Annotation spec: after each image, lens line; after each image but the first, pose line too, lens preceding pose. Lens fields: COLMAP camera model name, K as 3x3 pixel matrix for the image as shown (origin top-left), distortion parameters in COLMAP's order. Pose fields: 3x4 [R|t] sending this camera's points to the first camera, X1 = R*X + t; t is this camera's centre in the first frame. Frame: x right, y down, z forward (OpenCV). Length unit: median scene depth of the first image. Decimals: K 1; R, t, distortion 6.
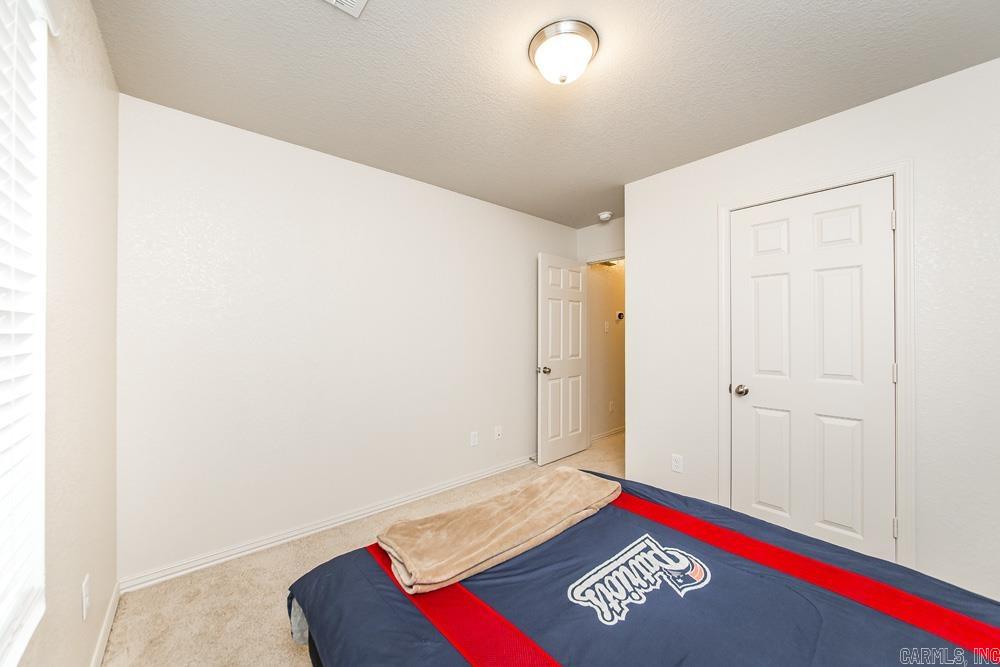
lens RADIAL K [[367.7, 0, 495.1], [0, 367.7, 329.9], [0, 0, 1]] dist [0.001142, -0.000604]
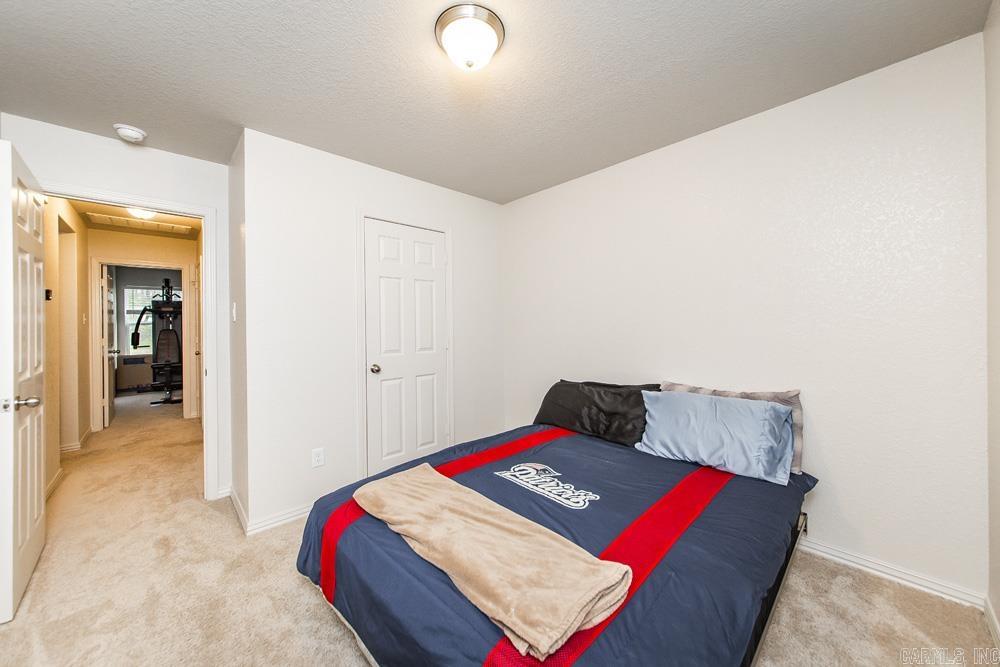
lens RADIAL K [[367.7, 0, 496.9], [0, 367.7, 326.0], [0, 0, 1]] dist [0.001142, -0.000604]
pose [[-0.056689, -0.009914, 0.998343, -0.955796], [0.002548, 0.999946, 0.010075, 0.022802], [-0.998389, 0.003115, -0.056660, 1.154383]]
